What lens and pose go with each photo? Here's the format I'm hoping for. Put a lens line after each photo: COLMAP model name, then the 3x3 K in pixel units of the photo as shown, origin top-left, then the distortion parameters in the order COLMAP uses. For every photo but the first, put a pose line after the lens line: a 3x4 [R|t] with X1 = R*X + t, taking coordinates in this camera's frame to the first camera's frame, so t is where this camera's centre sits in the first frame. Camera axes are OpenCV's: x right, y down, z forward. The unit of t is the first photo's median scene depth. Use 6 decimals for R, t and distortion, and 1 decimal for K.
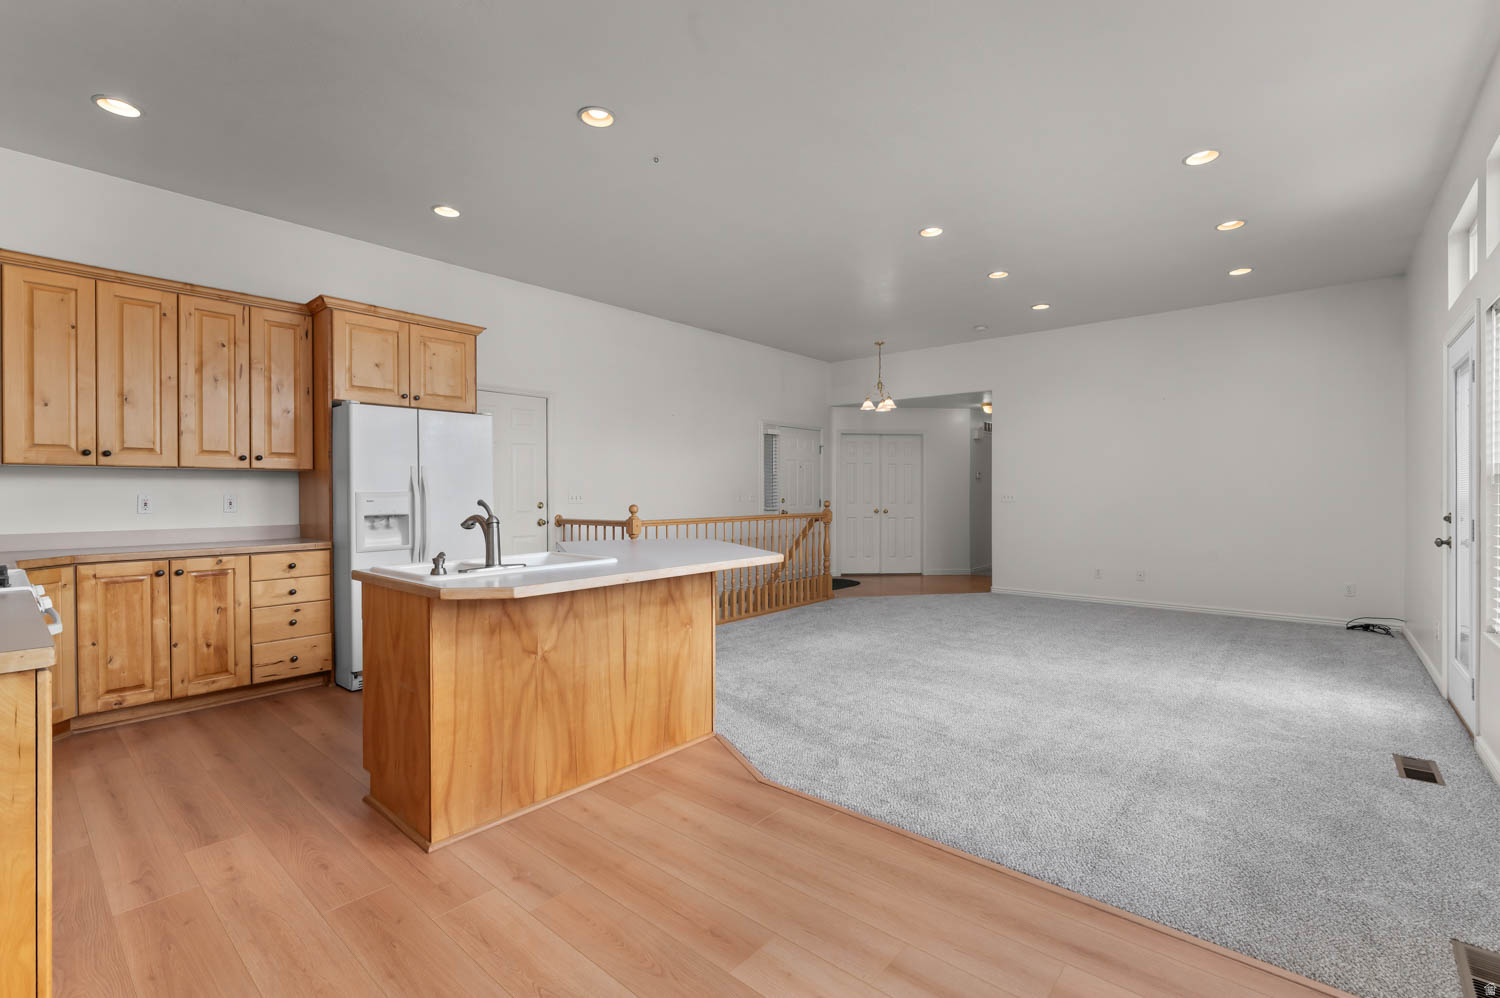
lens RADIAL K [[654.9, 0, 756.7], [0, 654.9, 495.2], [0, 0, 1]] dist [0.009586, -0.000203]
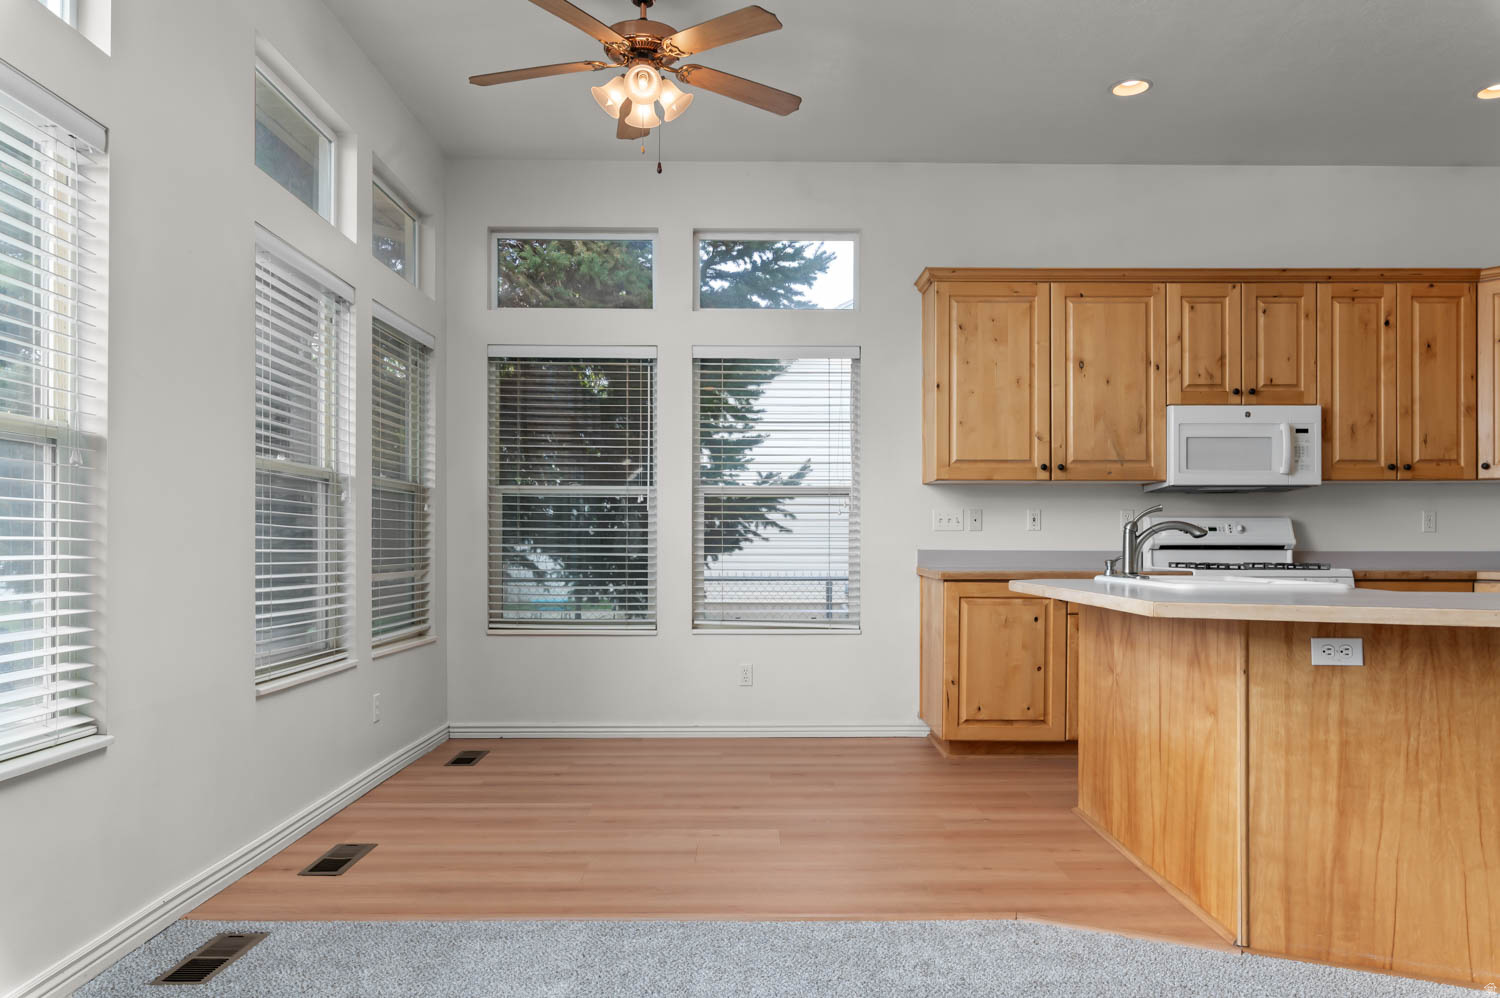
lens RADIAL K [[1058.0, 0, 770.5], [0, 1058.0, 545.8], [0, 0, 1]] dist [-0.003816, 0.007374]
pose [[-0.739084, 0.005821, -0.673588, 0.844592], [-0.000955, 0.999953, 0.009689, 0.043159], [0.673613, 0.007804, -0.739043, 1.486625]]
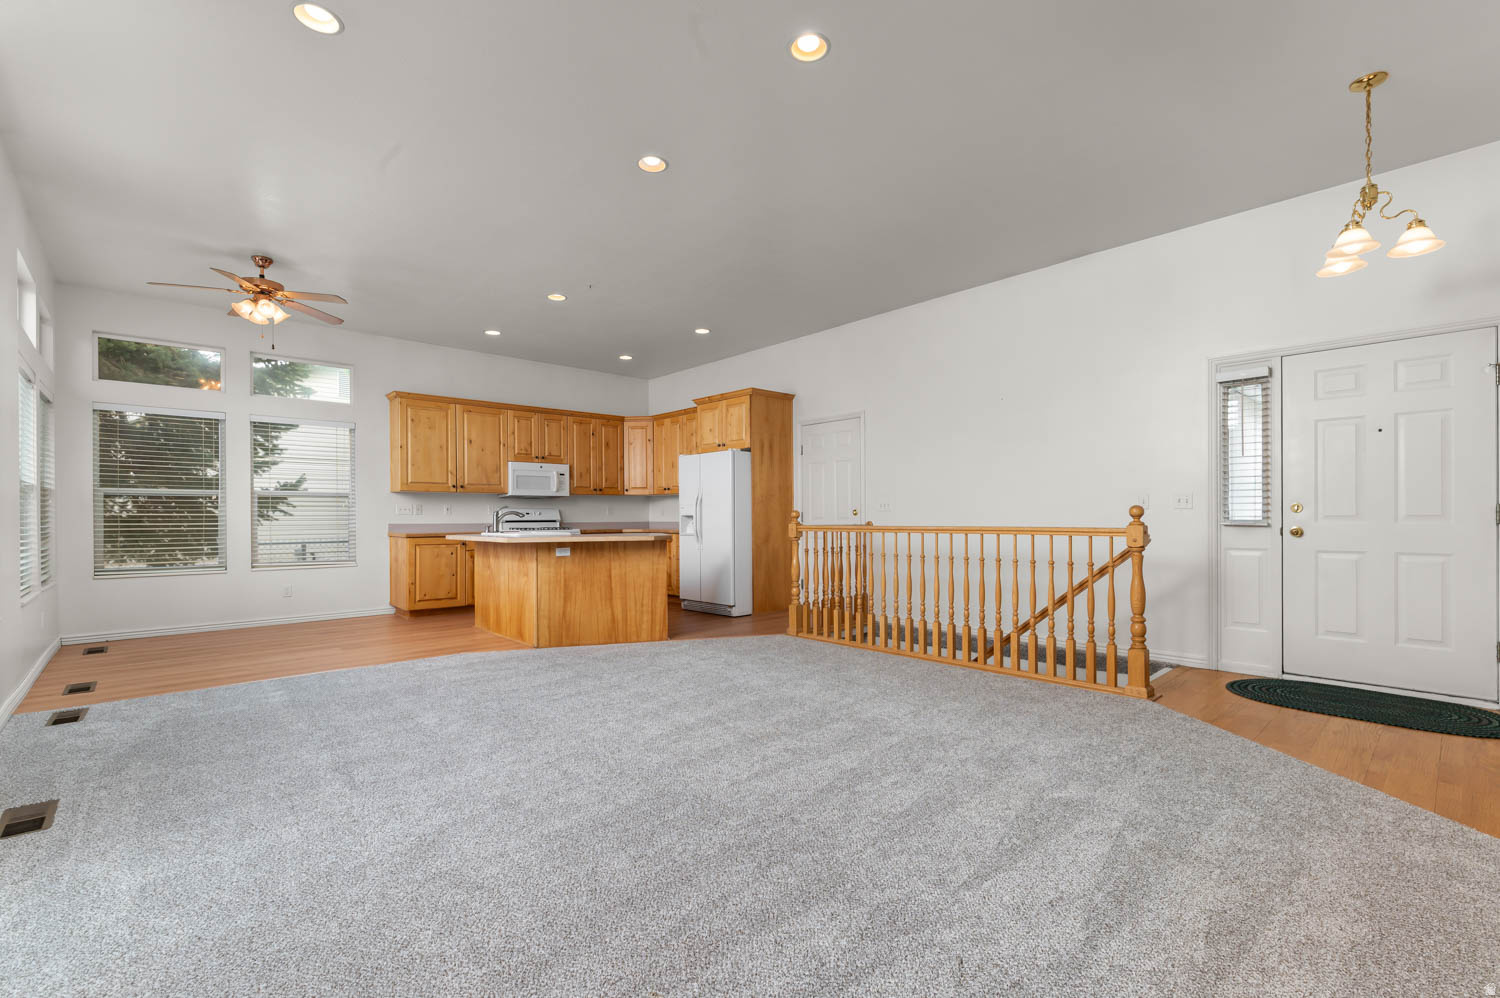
lens RADIAL K [[654.9, 0, 752.1], [0, 654.9, 515.1], [0, 0, 1]] dist [0.009586, -0.000203]
pose [[-0.109546, 0.000415, -0.993982, 1.637656], [0.002901, 0.999996, 0.000098, 0.039527], [0.993977, -0.002873, -0.109547, 1.868207]]
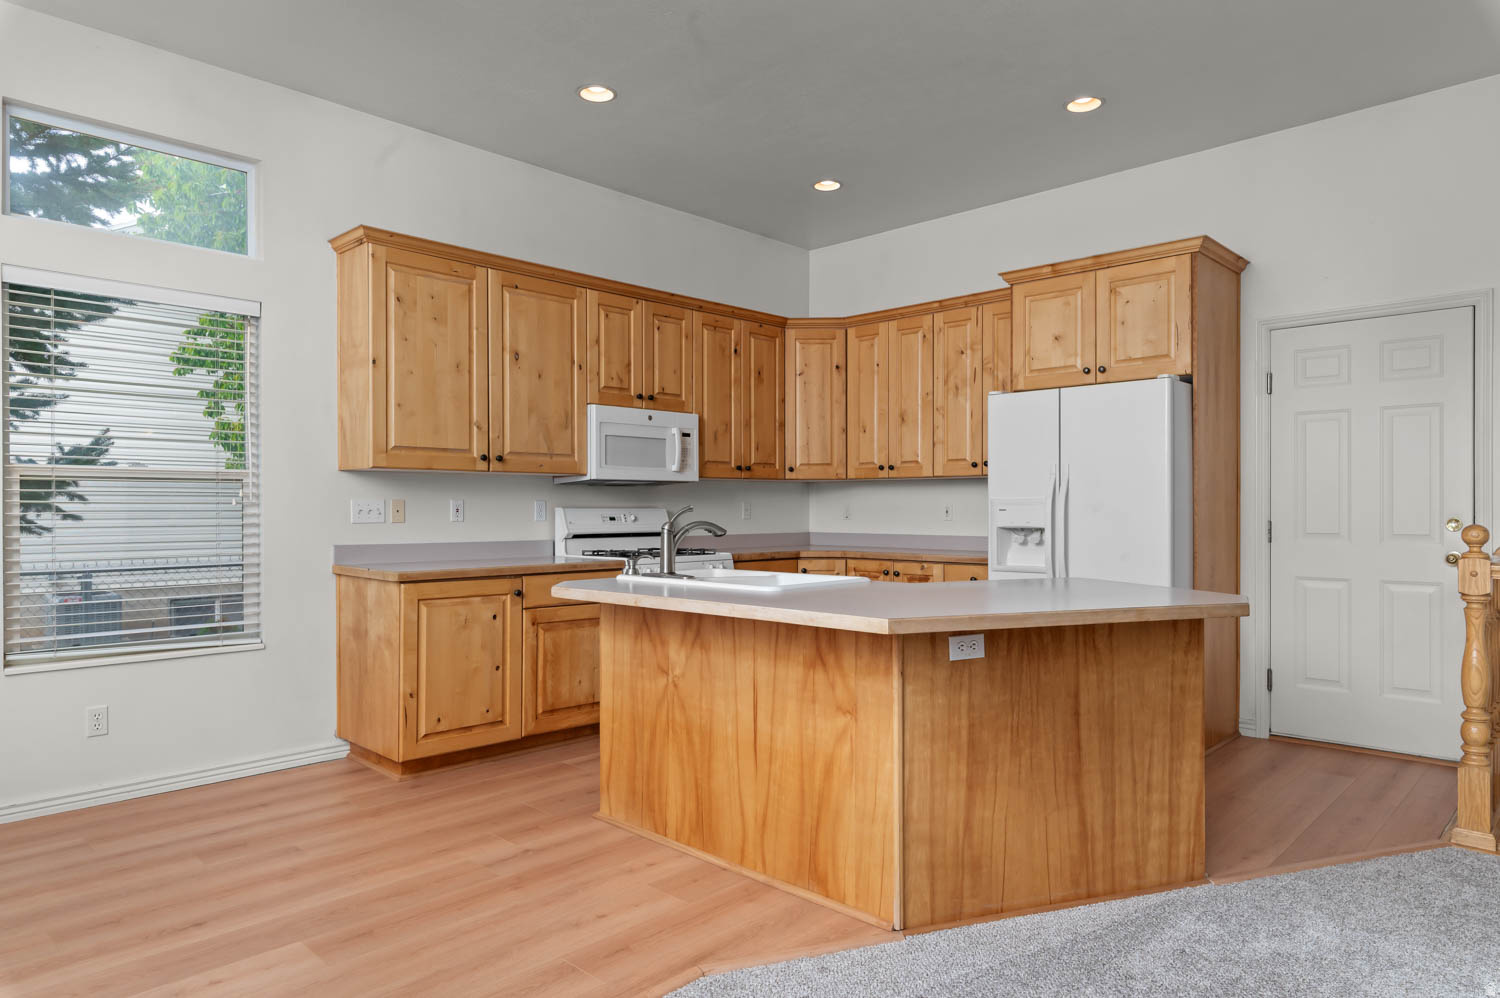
lens RADIAL K [[921.7, 0, 754.3], [0, 921.7, 509.4], [0, 0, 1]] dist [0.006333, -0.001737]
pose [[-0.044566, 0.004493, -0.998996, 0.789041], [-0.002205, 0.999987, 0.004596, 0.004732], [0.999004, 0.002408, -0.044555, 0.992605]]
